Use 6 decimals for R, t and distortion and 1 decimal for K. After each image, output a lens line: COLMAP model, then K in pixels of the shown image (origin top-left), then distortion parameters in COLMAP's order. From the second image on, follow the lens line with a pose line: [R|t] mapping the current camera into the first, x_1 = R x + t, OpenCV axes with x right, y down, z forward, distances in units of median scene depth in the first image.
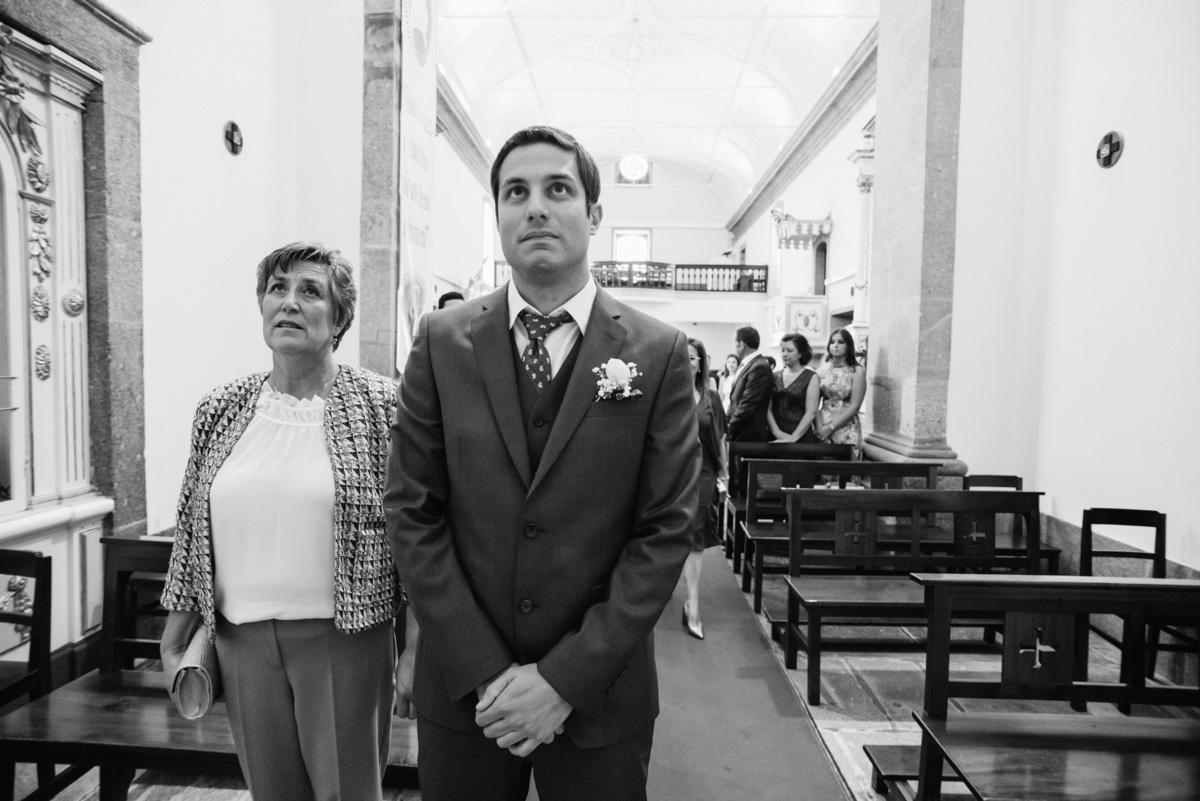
lens RADIAL K [[676.1, 0, 600.0], [0, 676.1, 400.5], [0, 0, 1]] dist [-0.112100, 0.081930]
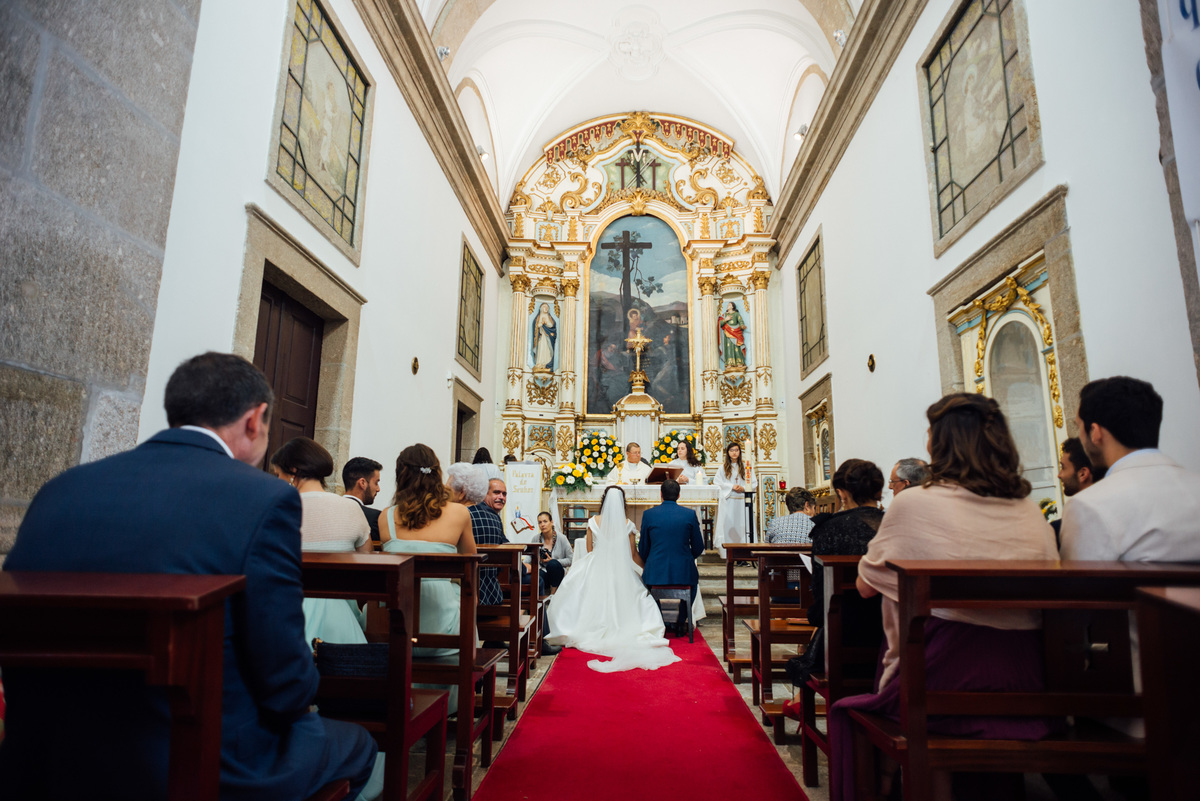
lens RADIAL K [[676.1, 0, 600.0], [0, 676.1, 400.5], [0, 0, 1]] dist [-0.112100, 0.081930]
pose [[-0.999383, -0.024199, 0.025460, 0.037483], [-0.027093, 0.992373, -0.120259, 0.006151], [-0.022356, -0.120874, -0.992416, 0.563228]]
